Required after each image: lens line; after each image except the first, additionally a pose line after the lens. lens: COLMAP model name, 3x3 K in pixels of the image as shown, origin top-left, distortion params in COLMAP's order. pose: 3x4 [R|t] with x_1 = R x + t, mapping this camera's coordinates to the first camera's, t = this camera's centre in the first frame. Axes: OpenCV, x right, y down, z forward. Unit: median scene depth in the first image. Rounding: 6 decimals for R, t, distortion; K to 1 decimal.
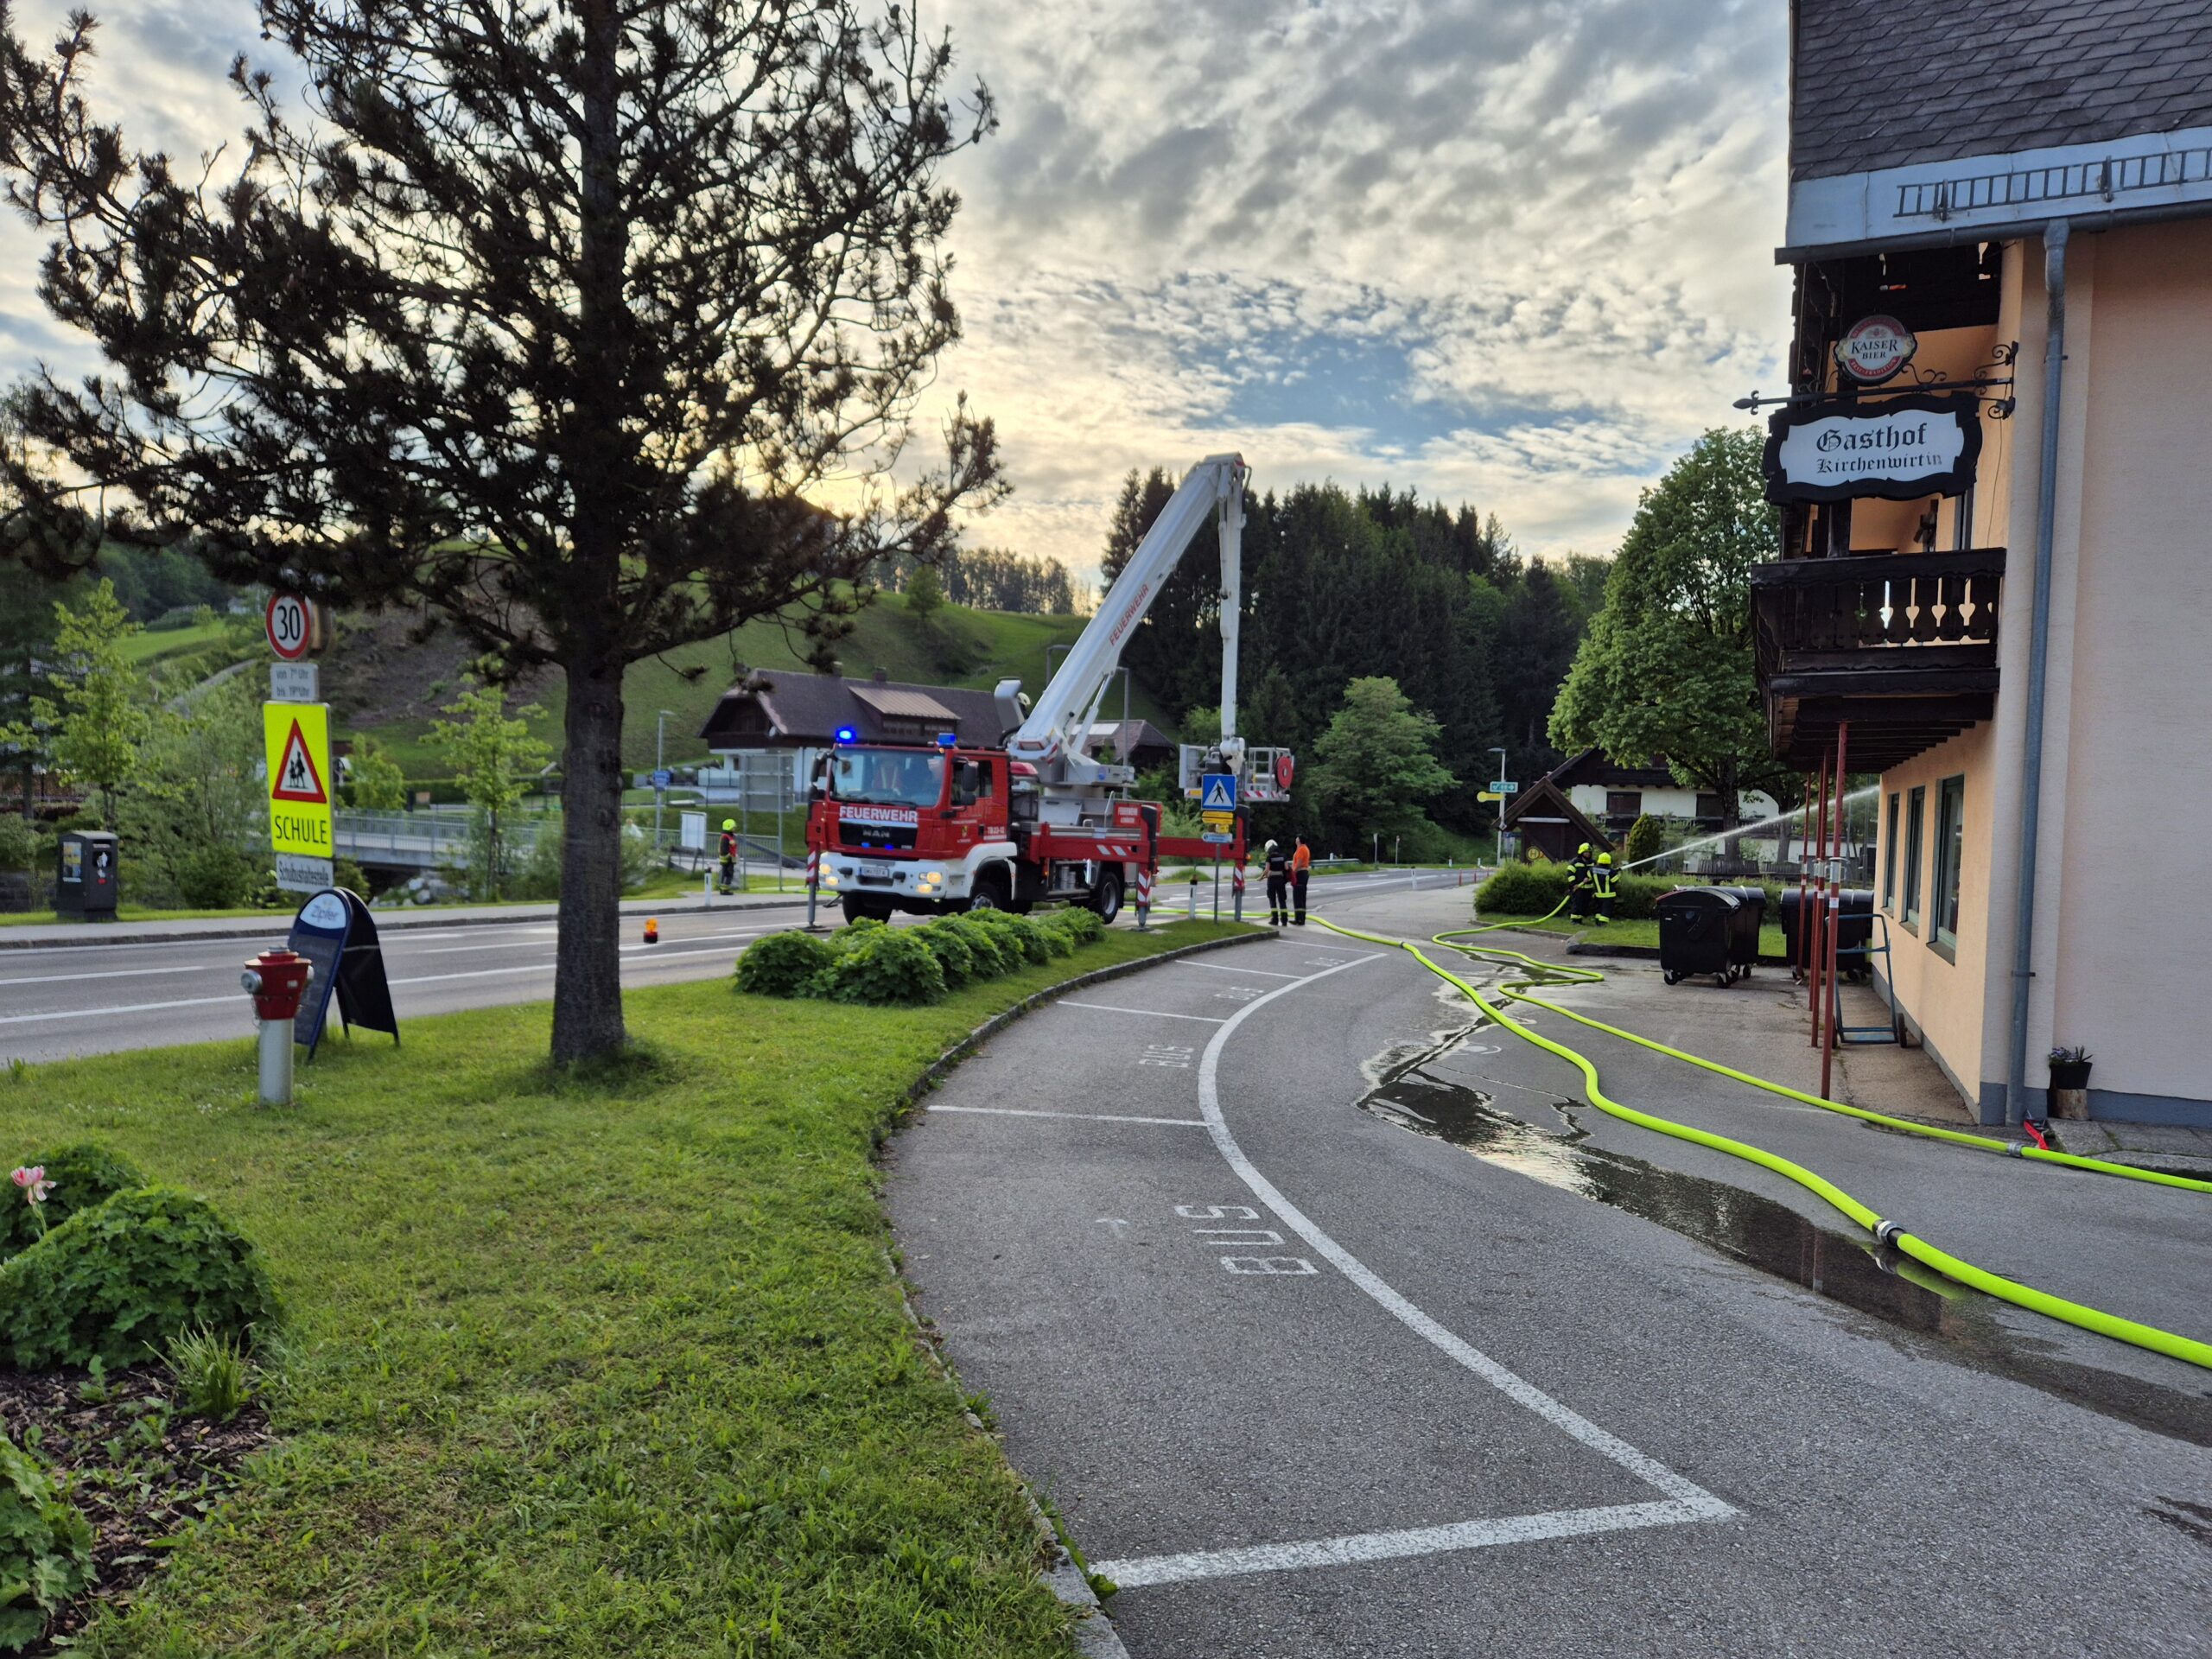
lens RADIAL K [[1466.4, 0, 1108.3], [0, 1466.4, 839.1], [0, 0, 1]] dist [0.081685, -0.066531]
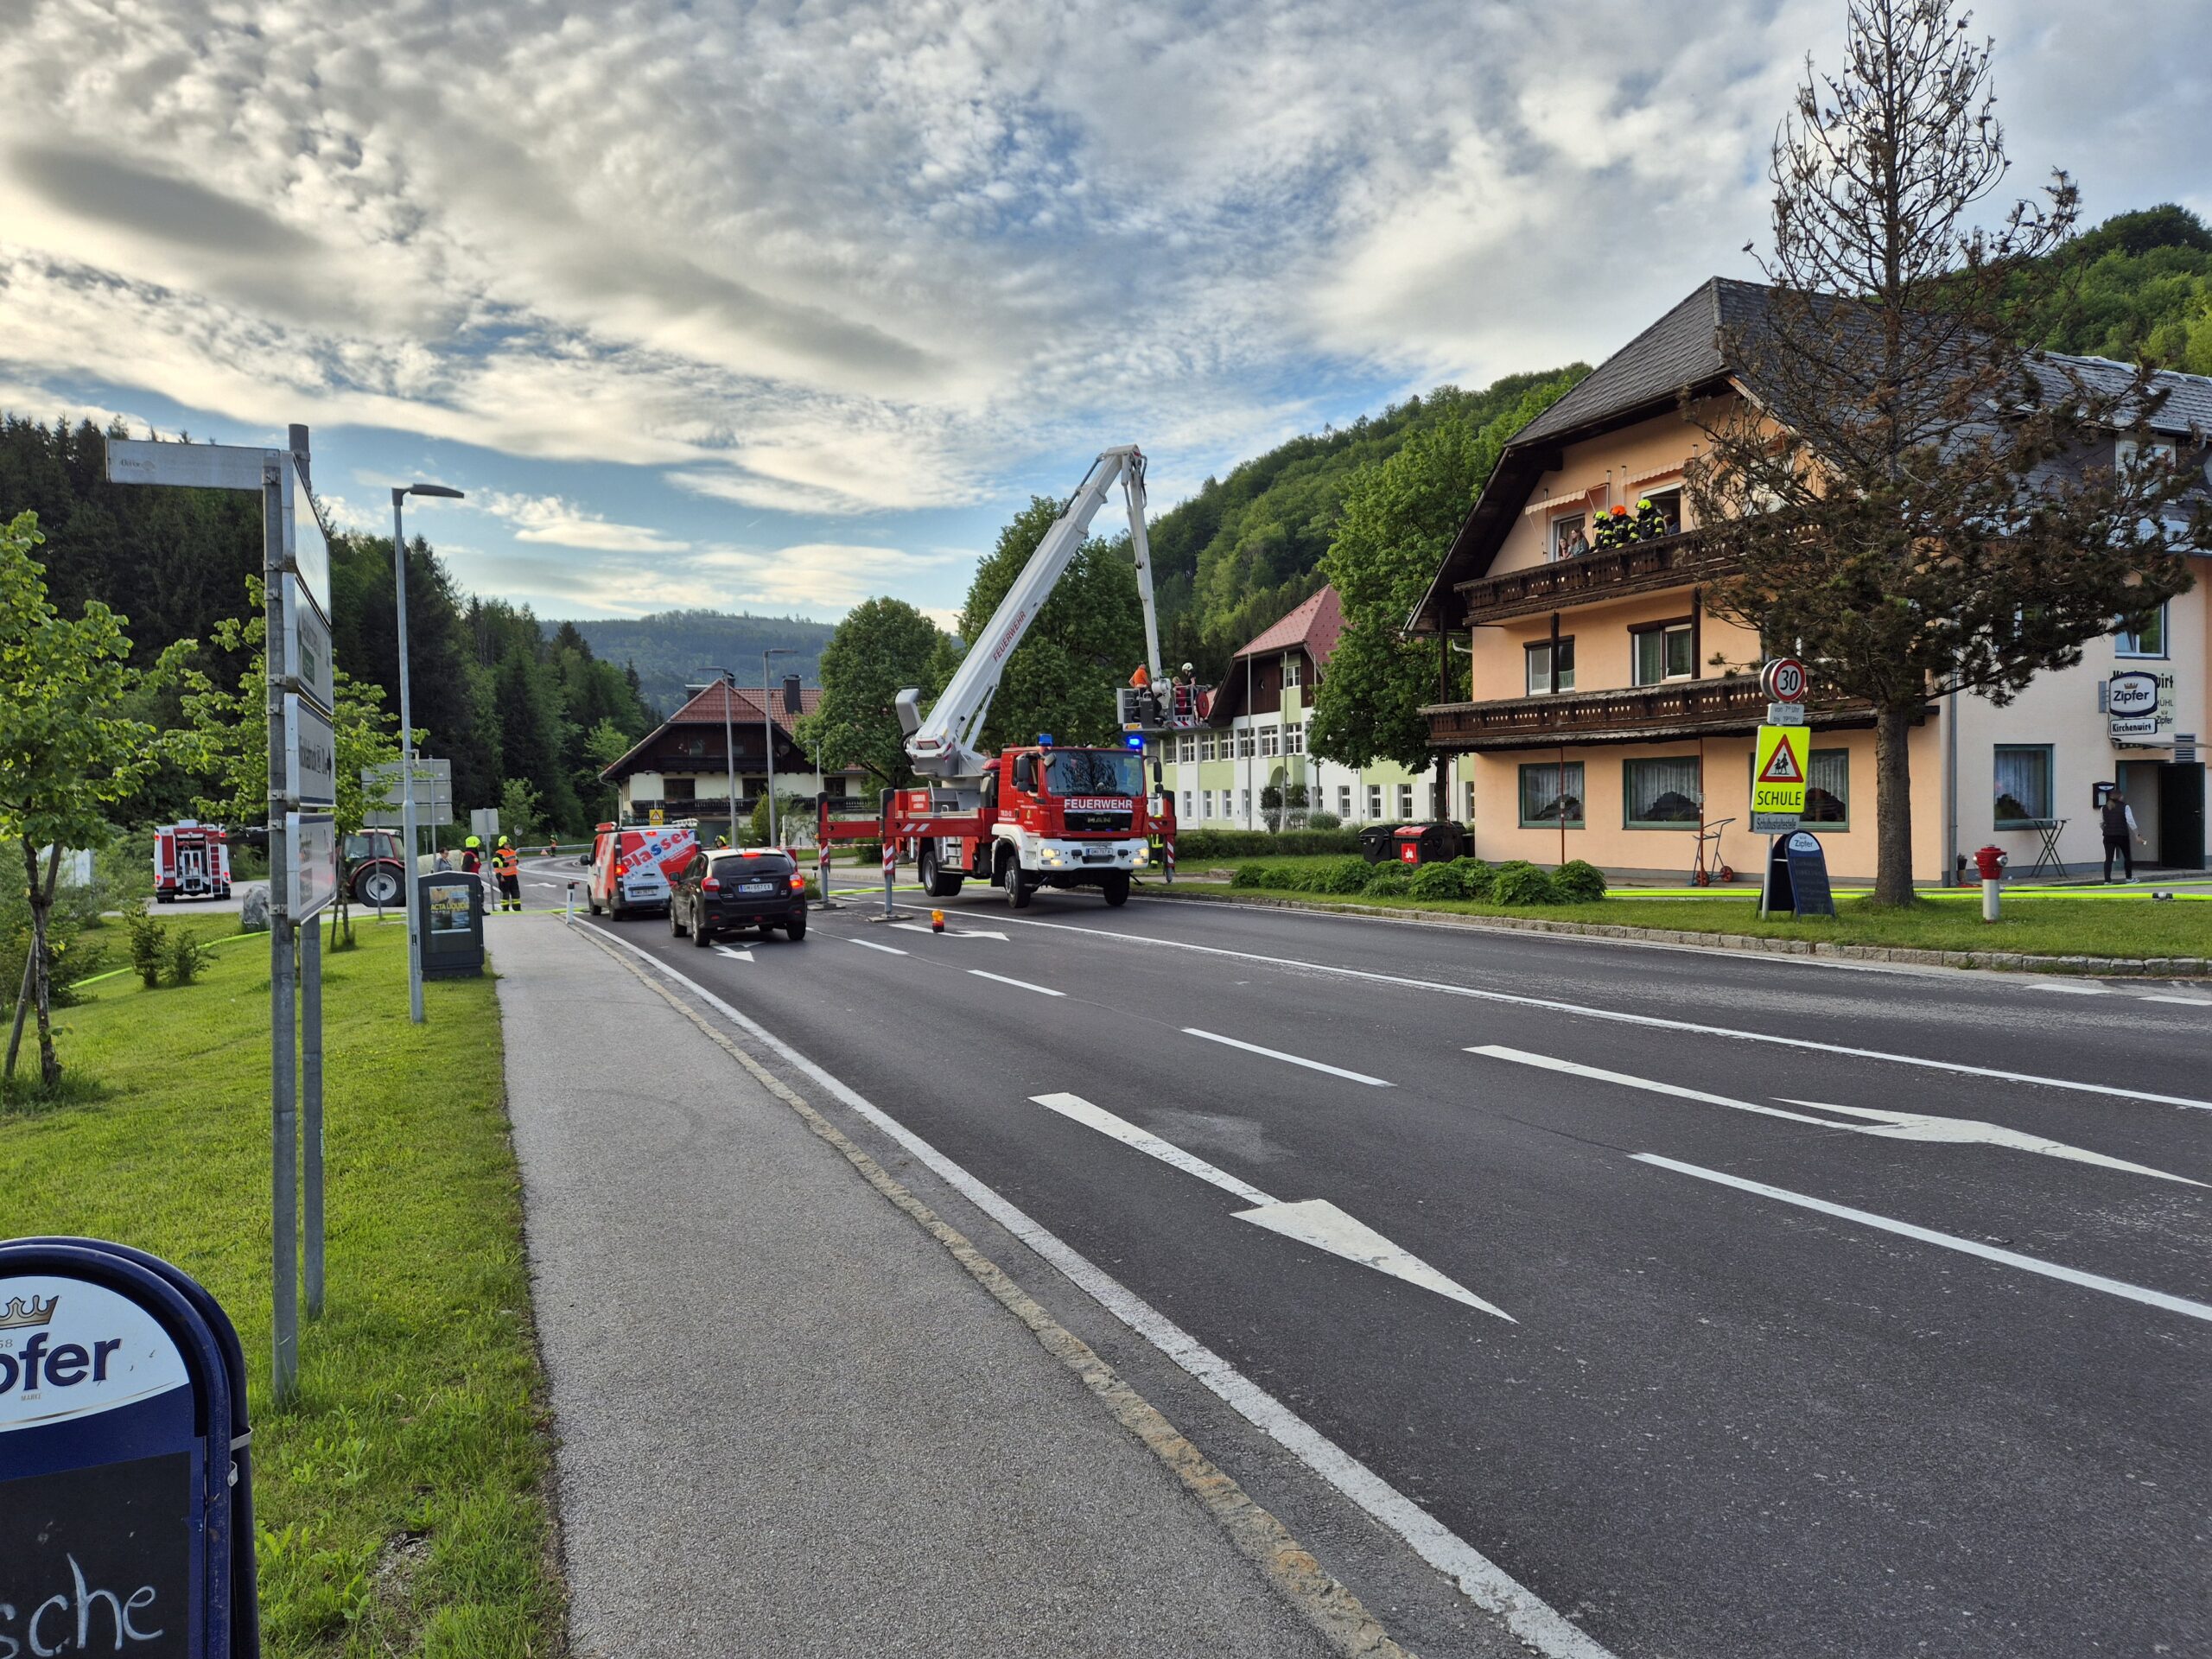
lens RADIAL K [[1466.4, 0, 1126.4], [0, 1466.4, 841.2], [0, 0, 1]] dist [0.081685, -0.066531]
pose [[0.615003, -0.068814, 0.785517, -1.086636], [0.060945, 0.997353, 0.039655, -0.032660], [-0.786166, 0.023485, 0.617569, 0.239987]]
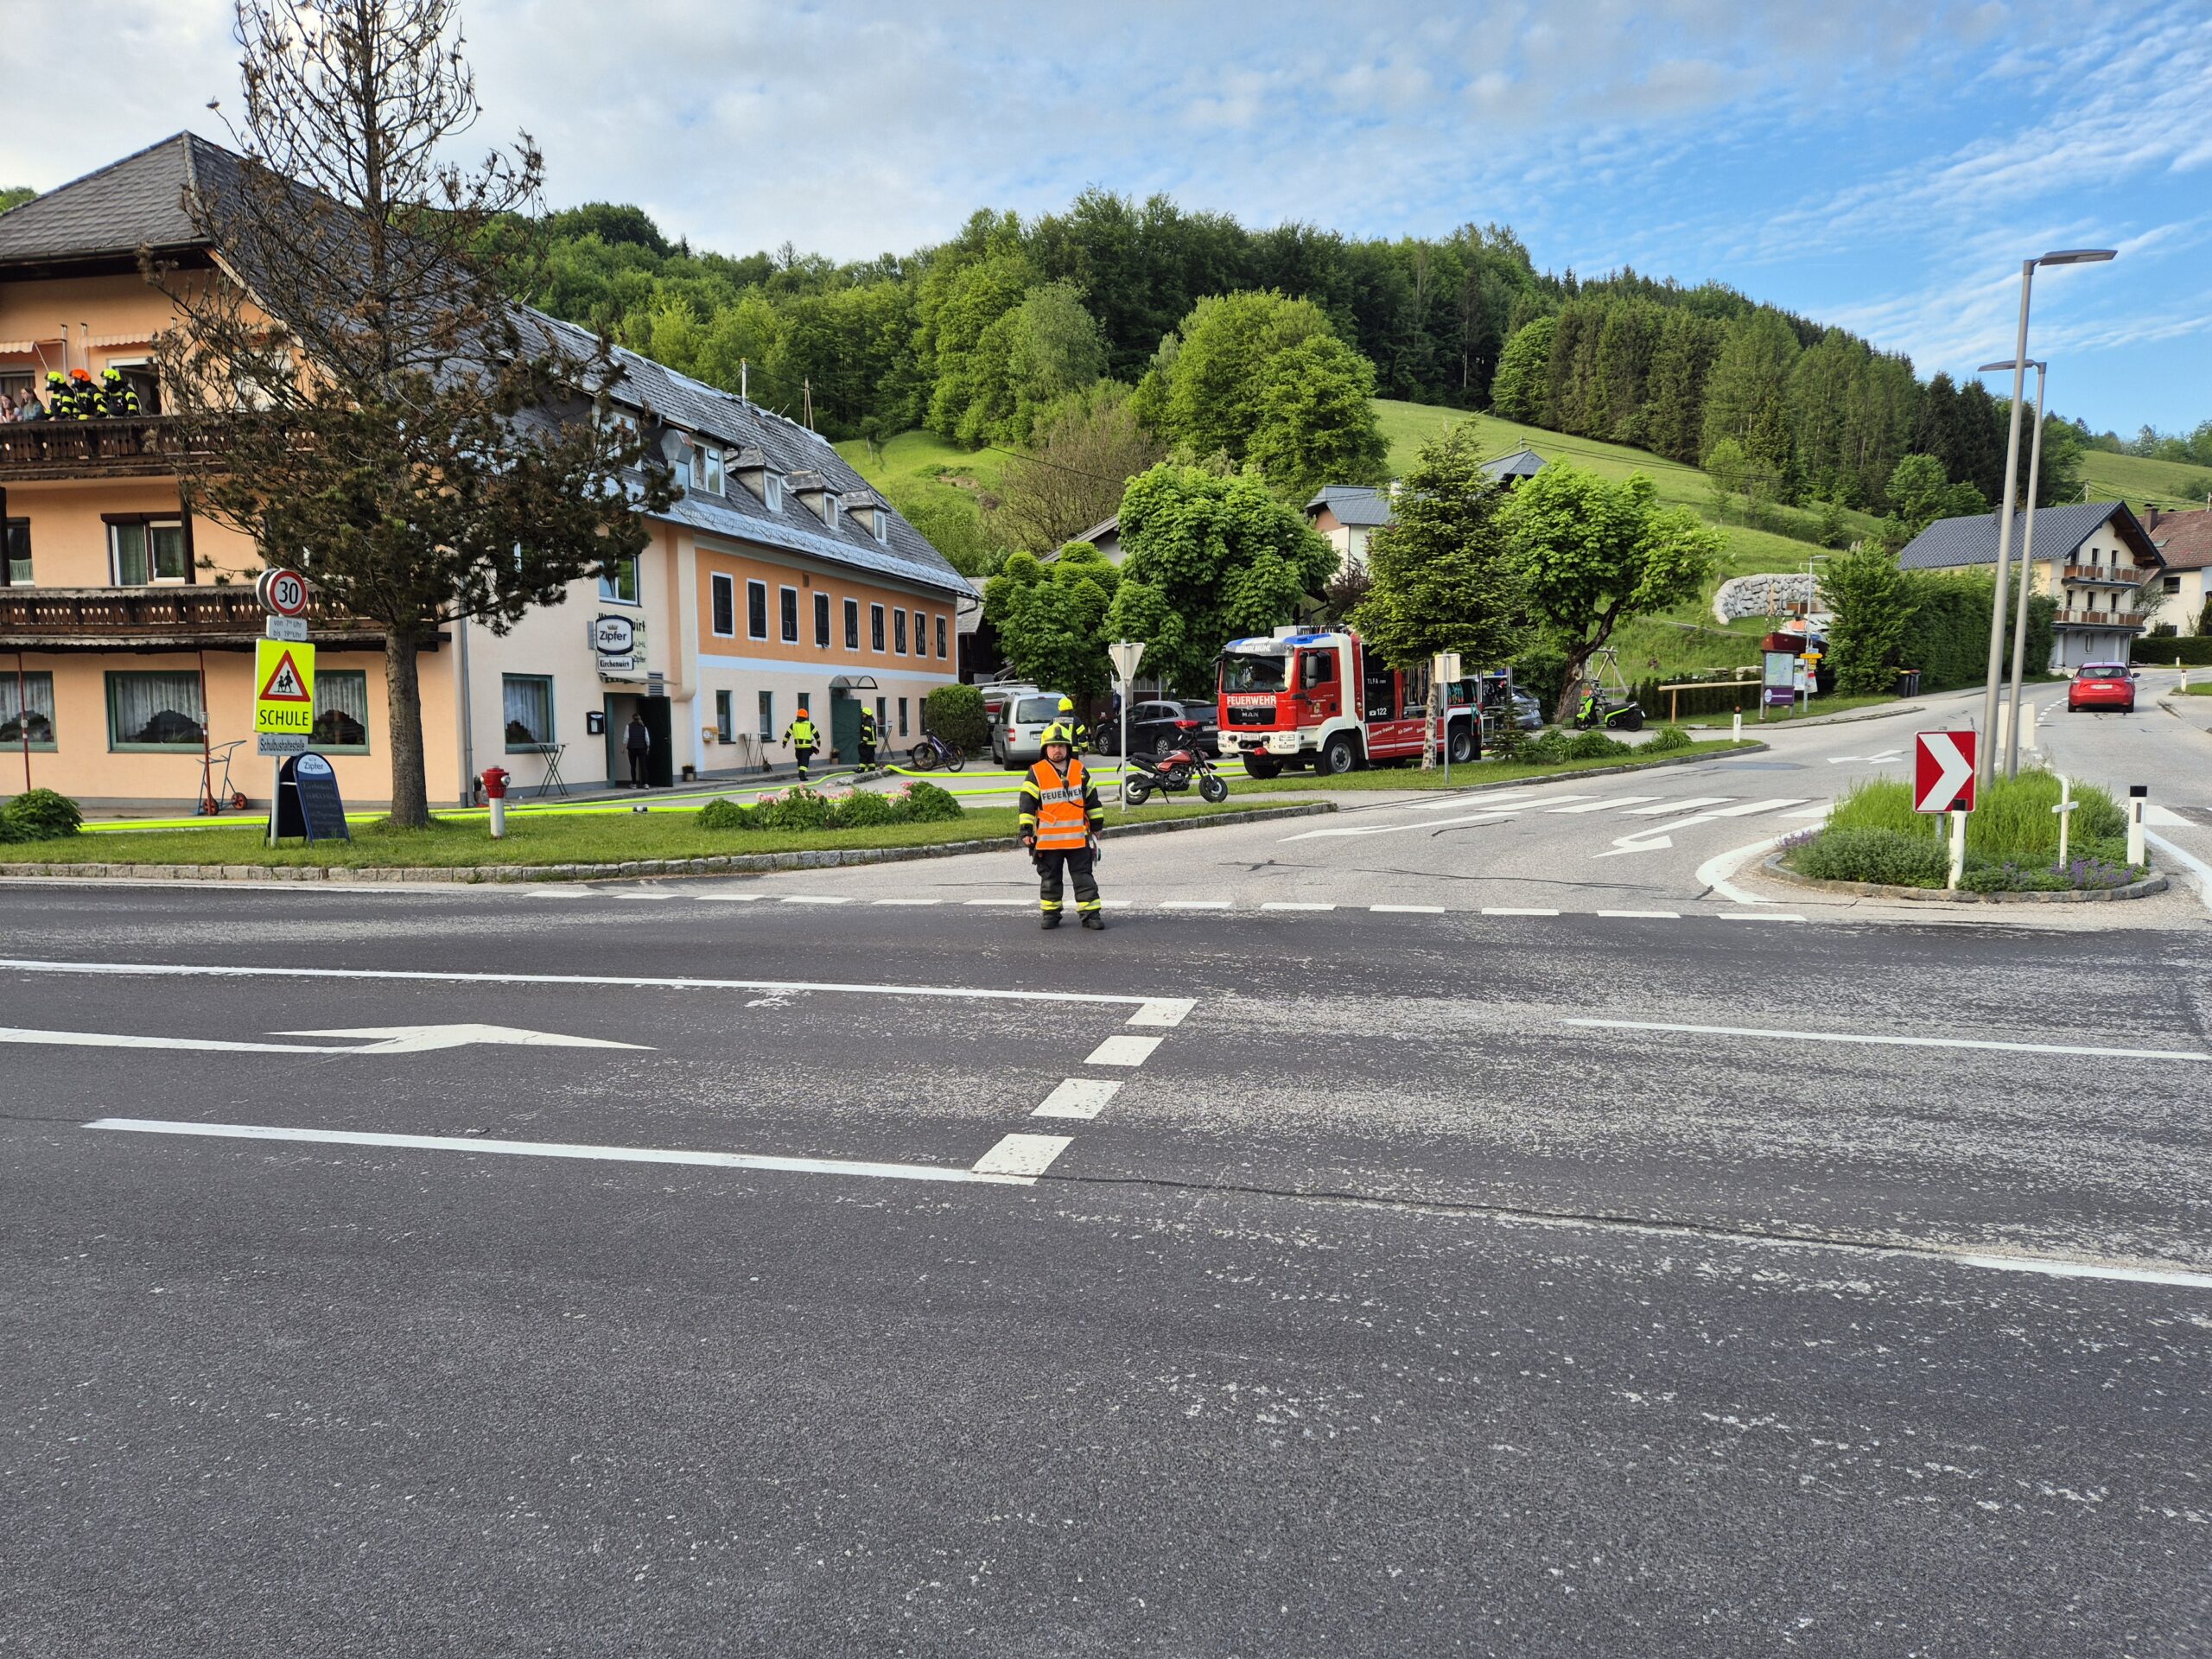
lens RADIAL K [[1466.4, 0, 1109.3], [0, 1466.4, 849.6], [0, 0, 1]] dist [0.081685, -0.066531]
pose [[-0.237829, -0.124617, 0.963280, -1.079788], [0.015739, 0.991111, 0.132104, -0.029951], [-0.971180, 0.046579, -0.233754, 0.230937]]
